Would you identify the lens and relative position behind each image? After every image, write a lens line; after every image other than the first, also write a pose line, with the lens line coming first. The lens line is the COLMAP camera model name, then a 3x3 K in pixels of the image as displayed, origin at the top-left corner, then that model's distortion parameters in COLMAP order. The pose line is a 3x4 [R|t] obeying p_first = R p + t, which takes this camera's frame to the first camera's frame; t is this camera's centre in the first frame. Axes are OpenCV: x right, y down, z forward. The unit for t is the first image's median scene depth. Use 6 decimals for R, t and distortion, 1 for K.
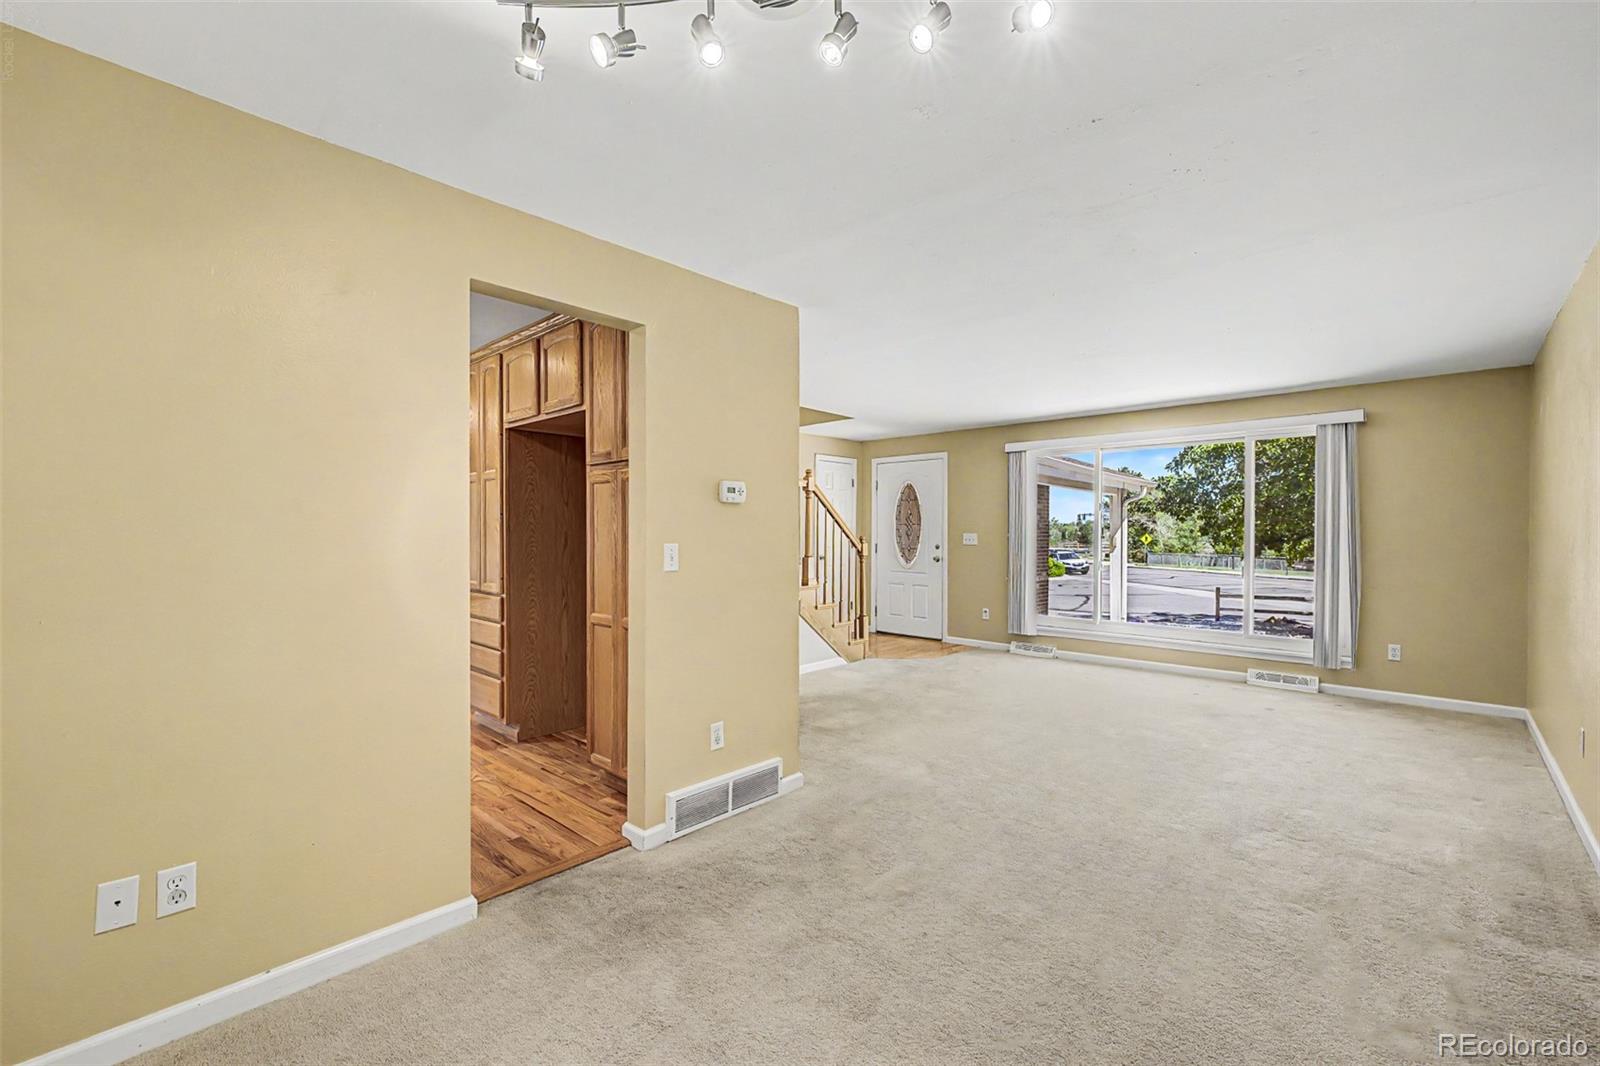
lens RADIAL K [[677.0, 0, 797.8], [0, 677.0, 535.5], [0, 0, 1]] dist [0.000357, -0.000554]
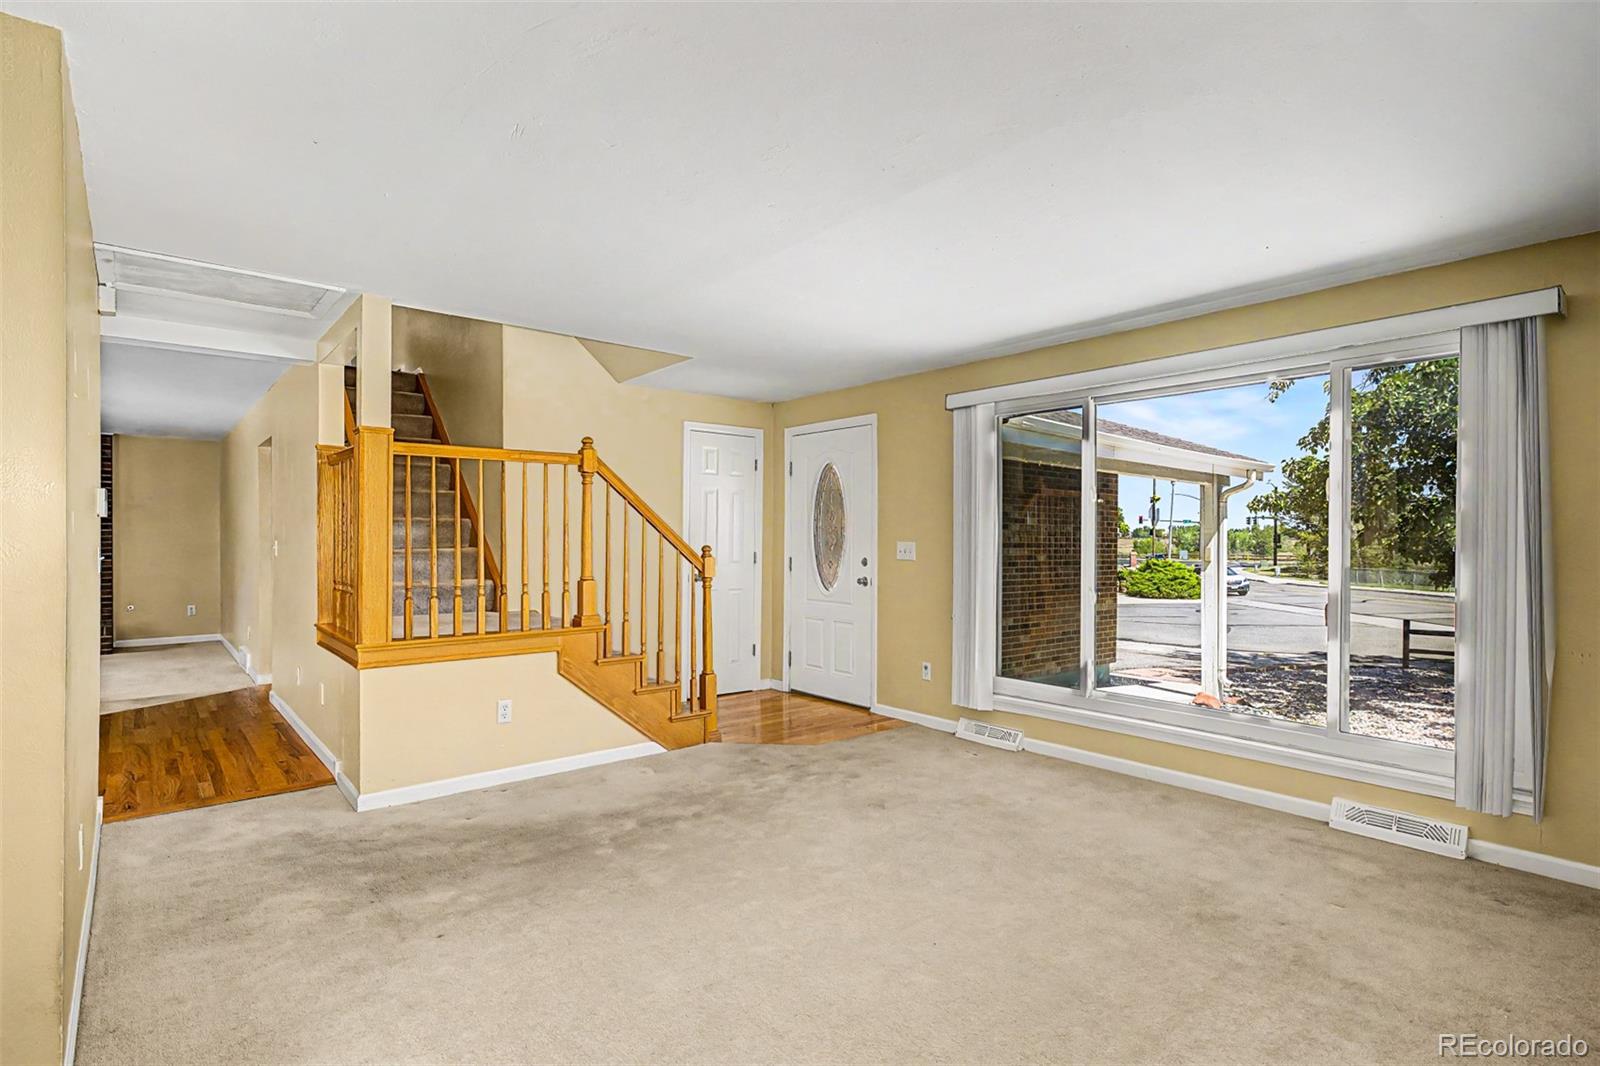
lens RADIAL K [[808.6, 0, 801.5], [0, 808.6, 537.8], [0, 0, 1]] dist [-0.009125, 0.000651]
pose [[0.992632, 0.000286, -0.121164, 0.241088], [-0.001207, 0.999971, -0.007528, -0.000526], [0.121158, 0.007619, 0.992604, 0.238280]]
